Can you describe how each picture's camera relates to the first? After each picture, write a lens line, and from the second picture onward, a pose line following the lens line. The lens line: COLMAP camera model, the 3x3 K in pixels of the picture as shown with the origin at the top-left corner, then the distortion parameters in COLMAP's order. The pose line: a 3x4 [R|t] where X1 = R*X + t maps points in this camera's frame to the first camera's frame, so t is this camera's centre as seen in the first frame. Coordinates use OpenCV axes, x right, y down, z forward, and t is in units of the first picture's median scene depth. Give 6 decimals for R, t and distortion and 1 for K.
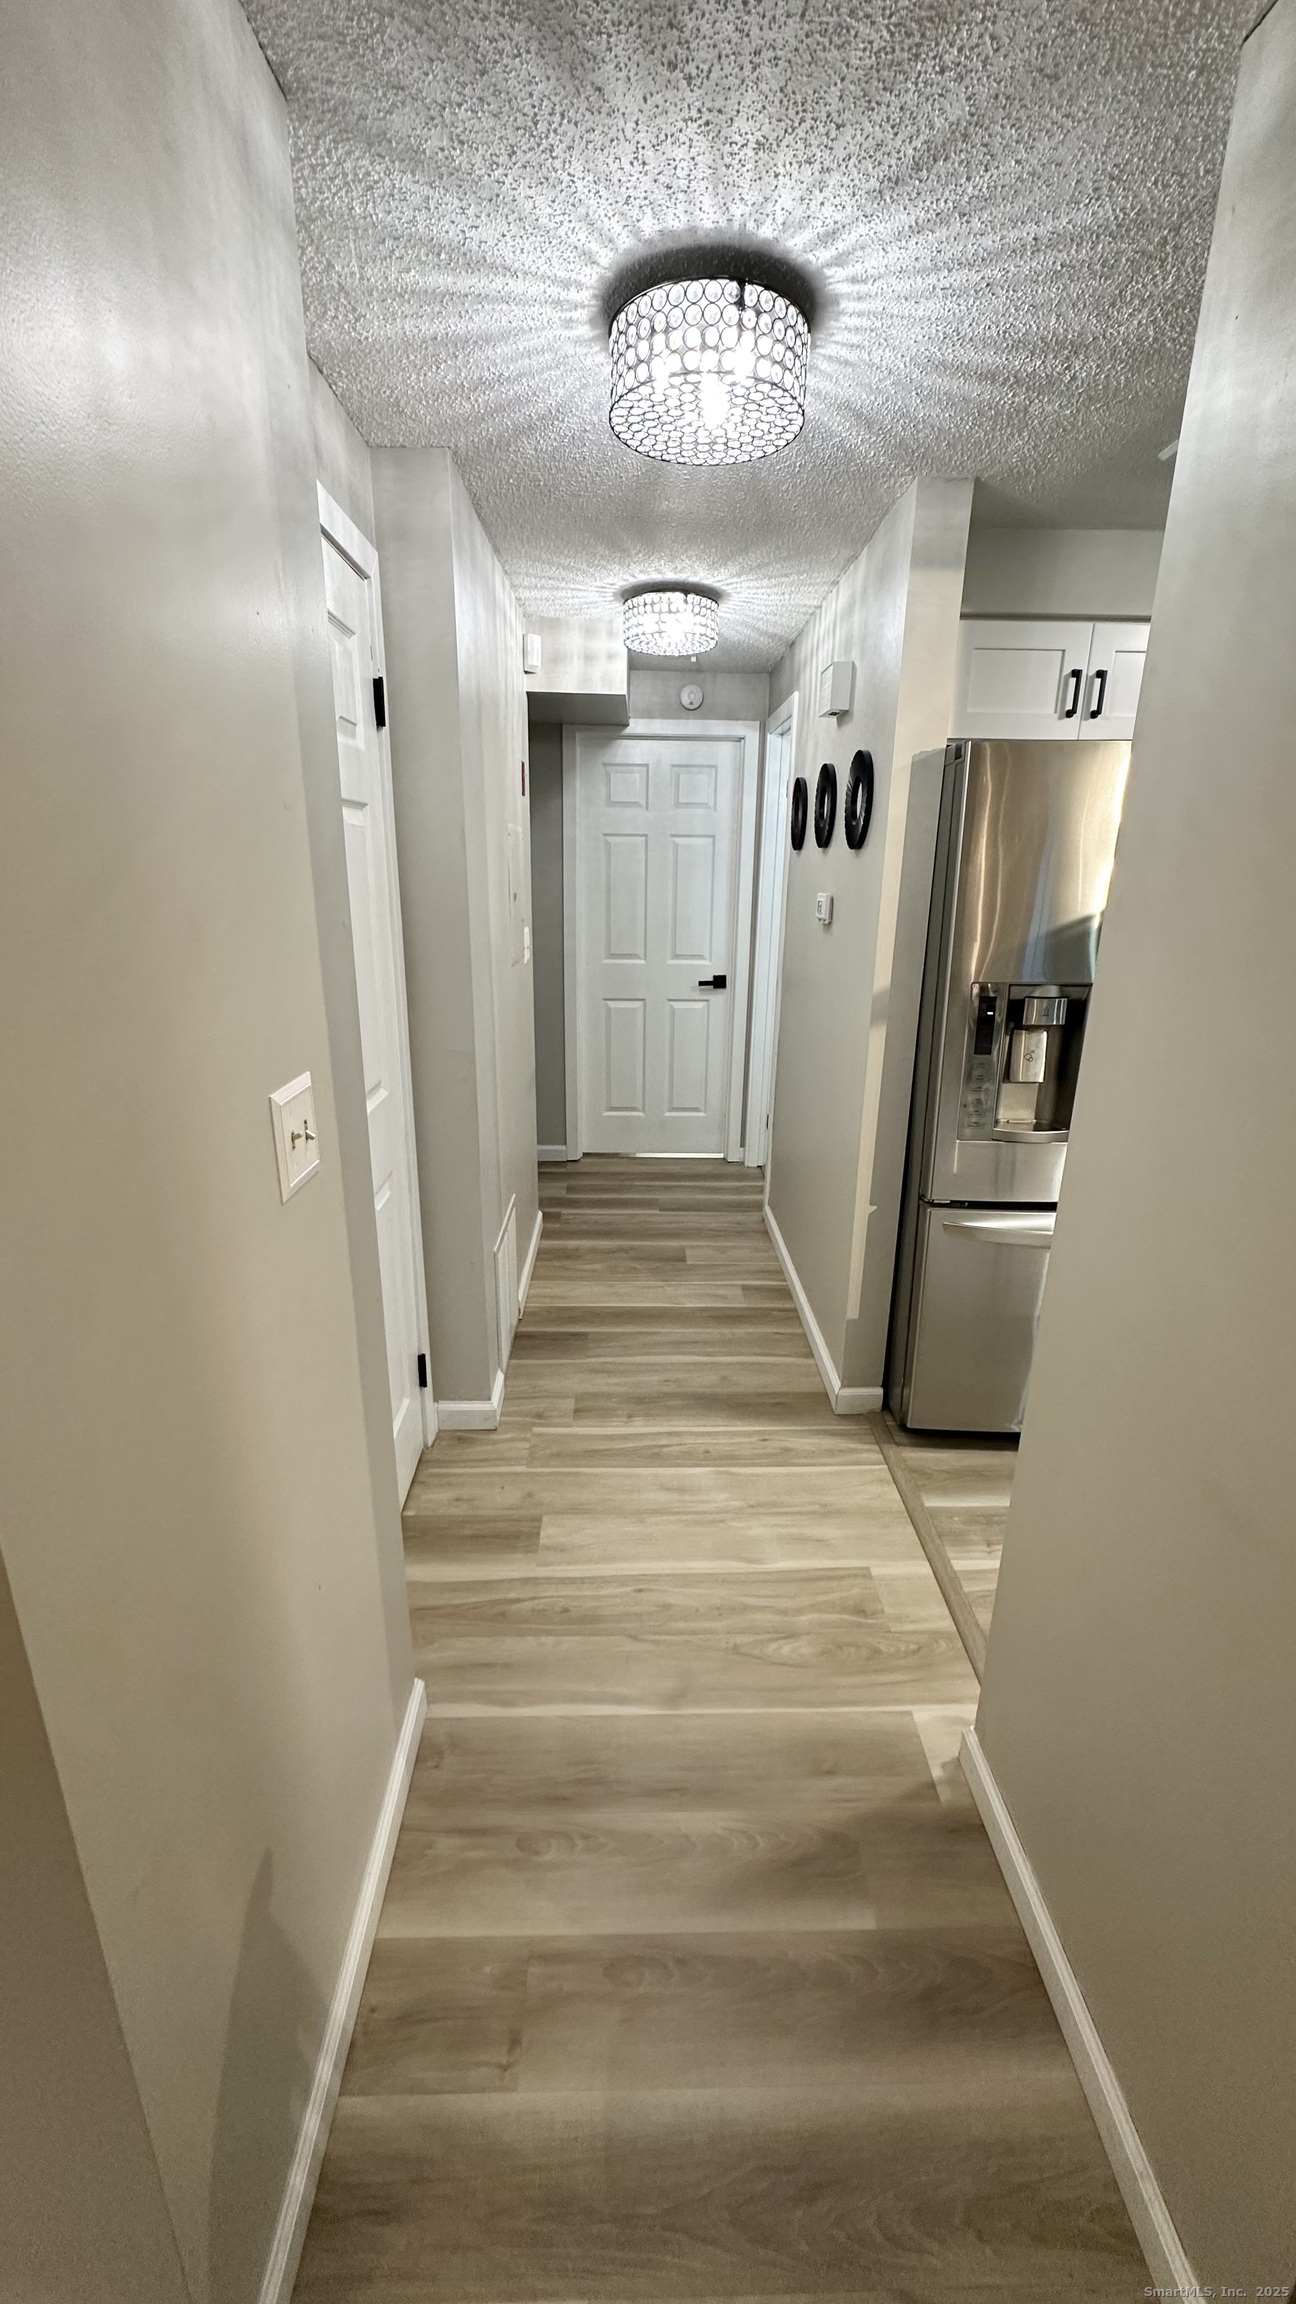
lens RADIAL K [[918.5, 0, 652.5], [0, 918.5, 1150.3], [0, 0, 1]] dist [-0.005378, 0.000576]
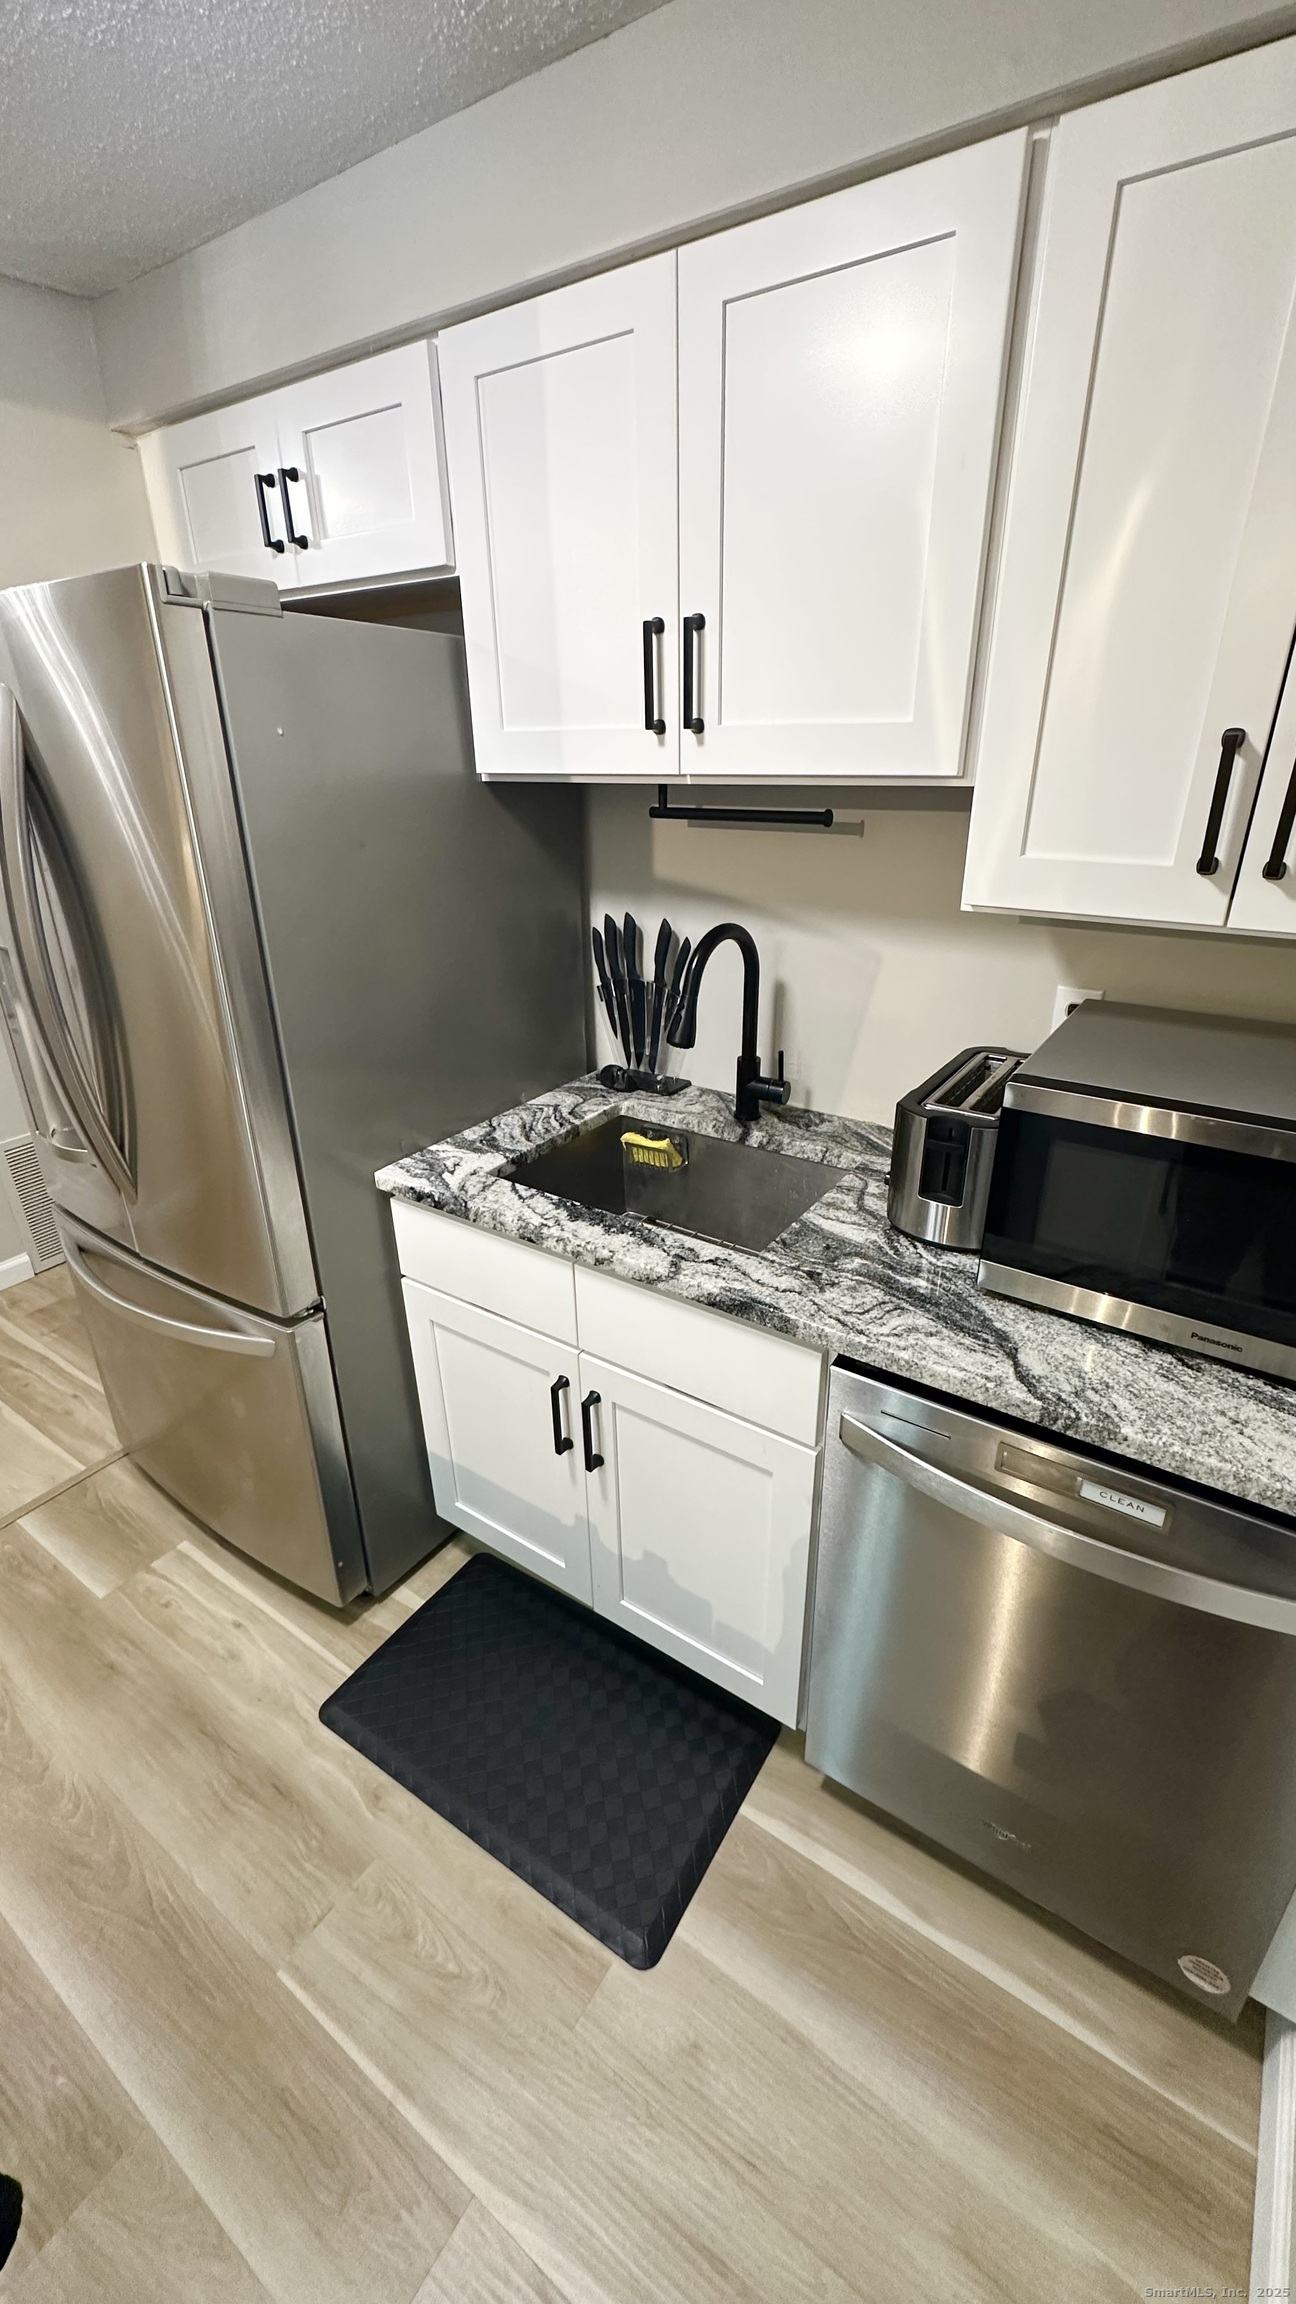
lens RADIAL K [[915.2, 0, 656.9], [0, 915.2, 1157.1], [0, 0, 1]] dist [-0.003261, -0.000008]
pose [[0.812653, 0.222066, -0.538779, 1.223782], [-0.157361, 0.973824, 0.164026, -0.211432], [0.561100, -0.048513, 0.826325, 0.628744]]
